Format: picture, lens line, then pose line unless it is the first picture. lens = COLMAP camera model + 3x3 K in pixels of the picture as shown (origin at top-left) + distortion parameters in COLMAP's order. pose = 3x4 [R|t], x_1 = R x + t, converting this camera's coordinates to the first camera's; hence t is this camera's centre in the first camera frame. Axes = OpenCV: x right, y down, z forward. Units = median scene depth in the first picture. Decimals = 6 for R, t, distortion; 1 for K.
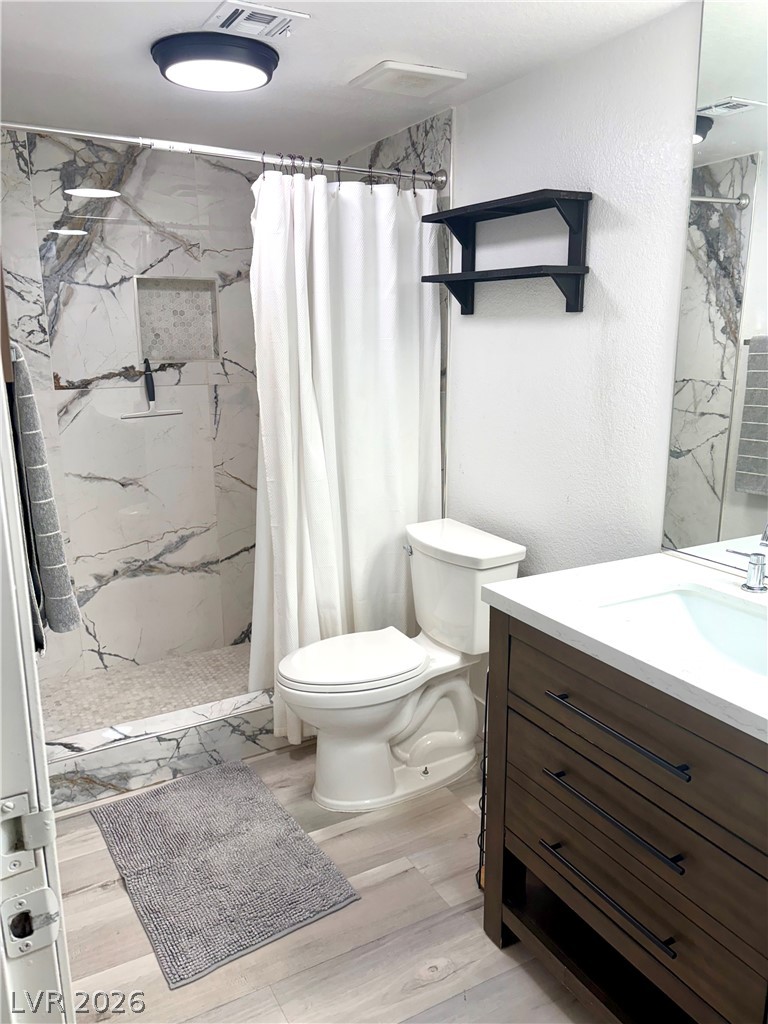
lens RADIAL K [[772.9, 0, 384.4], [0, 772.9, 509.2], [0, 0, 1]] dist [0.051339, -0.052013]
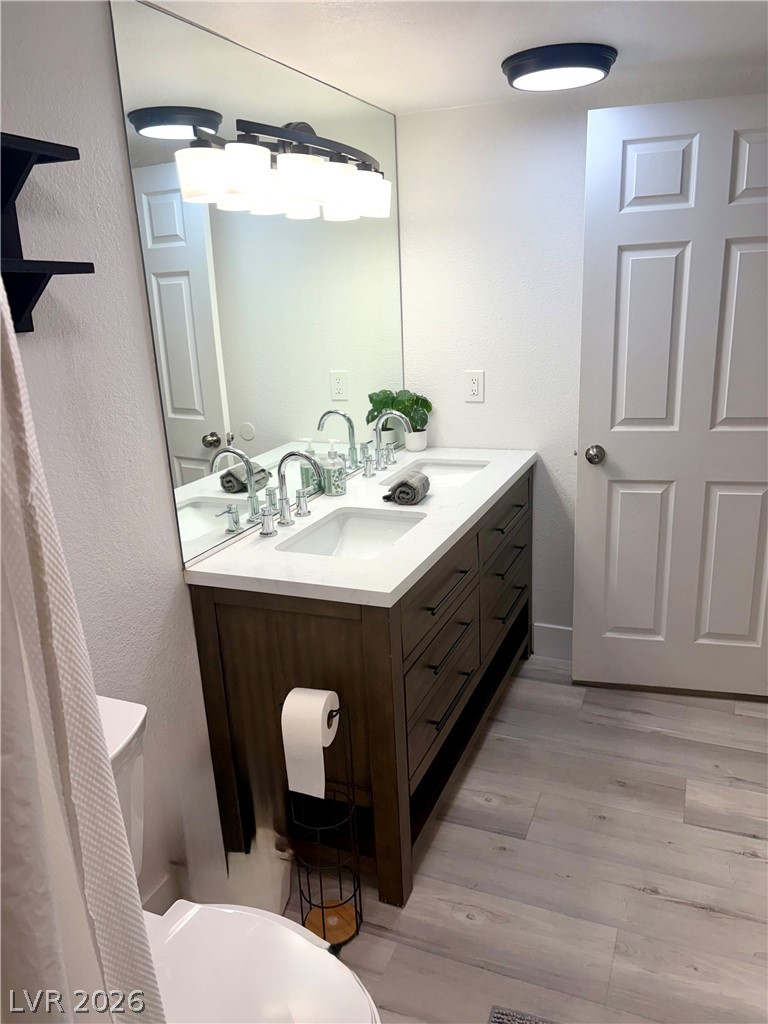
lens RADIAL K [[772.9, 0, 381.8], [0, 772.9, 510.5], [0, 0, 1]] dist [0.051339, -0.052013]
pose [[-0.621404, -0.188229, 0.760544, -0.425958], [0.219613, 0.889953, 0.399693, -0.278688], [-0.752082, 0.415396, -0.511683, 1.031073]]
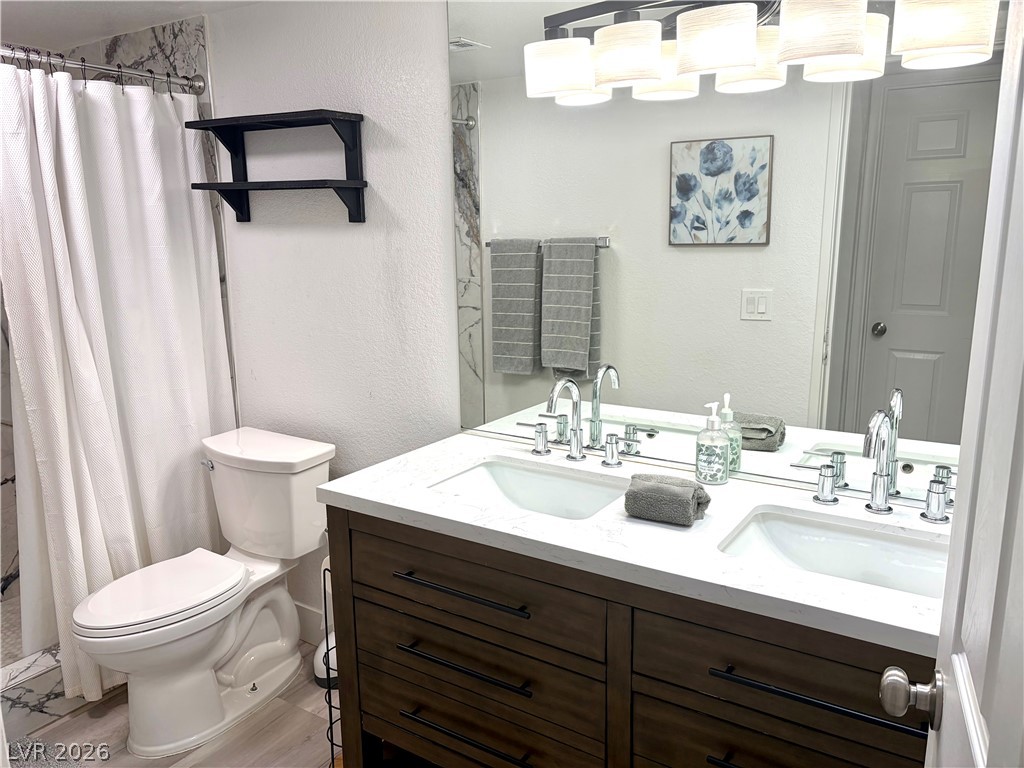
lens RADIAL K [[772.9, 0, 508.1], [0, 772.9, 380.8], [0, 0, 1]] dist [0.051339, -0.052013]
pose [[0.882985, -0.097640, 0.459135, -0.076520], [0.110644, 0.993859, -0.001429, -0.009054], [-0.456176, 0.052062, 0.888366, -0.035695]]
